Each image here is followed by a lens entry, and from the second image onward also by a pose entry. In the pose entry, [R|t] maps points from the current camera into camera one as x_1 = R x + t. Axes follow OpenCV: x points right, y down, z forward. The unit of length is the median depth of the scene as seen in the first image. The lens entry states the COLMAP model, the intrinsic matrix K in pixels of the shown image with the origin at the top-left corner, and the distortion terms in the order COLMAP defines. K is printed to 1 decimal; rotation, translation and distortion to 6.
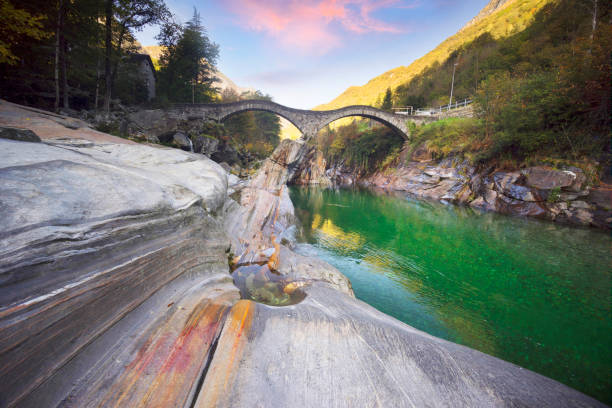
lens RADIAL K [[265.8, 0, 304.9], [0, 265.8, 205.4], [0, 0, 1]] dist [-0.009980, 0.005114]
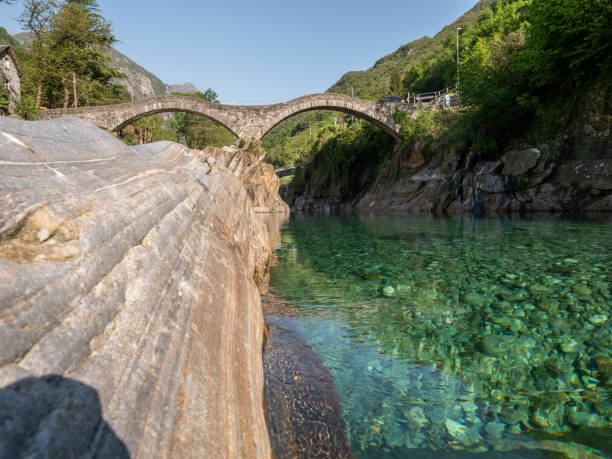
lens RADIAL K [[446.8, 0, 303.7], [0, 446.8, 229.6], [0, 0, 1]] dist [-0.038487, 0.010299]
pose [[0.996400, -0.076501, 0.036524, 0.114188], [0.079452, 0.992976, -0.087665, 0.077832], [-0.029561, 0.090251, 0.995480, -0.121050]]
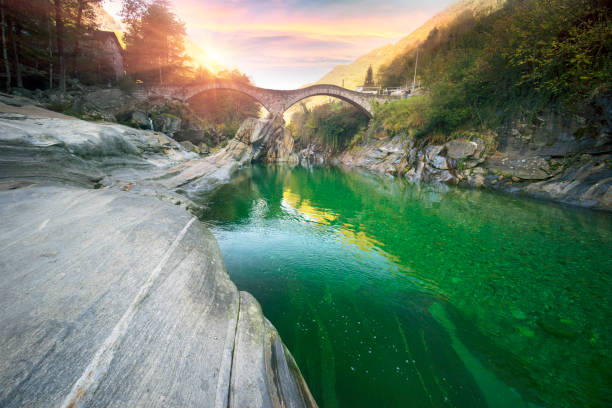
lens RADIAL K [[265.8, 0, 304.9], [0, 265.8, 205.4], [0, 0, 1]] dist [-0.009980, 0.005114]
pose [[0.998977, -0.020911, 0.040091, 0.096139], [0.018239, 0.997661, 0.065873, 0.026232], [-0.041375, -0.065074, 0.997022, -0.065395]]
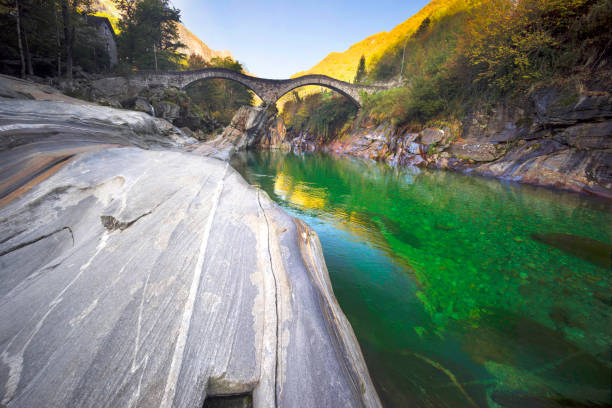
lens RADIAL K [[265.8, 0, 304.9], [0, 265.8, 205.4], [0, 0, 1]] dist [-0.009980, 0.005114]
pose [[0.997590, -0.019131, 0.066697, 0.097943], [0.012097, 0.994471, 0.104316, 0.046106], [-0.068324, -0.103258, 0.992305, -0.146642]]
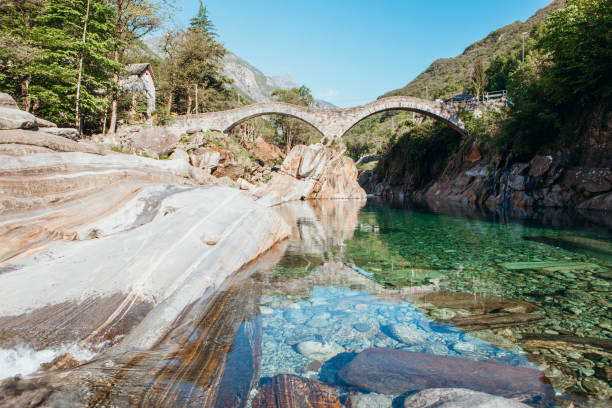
lens RADIAL K [[422.7, 0, 303.6], [0, 422.7, 210.2], [0, 0, 1]] dist [-0.109449, 0.082108]
pose [[0.984217, -0.052848, -0.168888, 0.161108], [0.036542, 0.994492, -0.098238, 0.084719], [0.173150, 0.090516, 0.980727, -0.284353]]
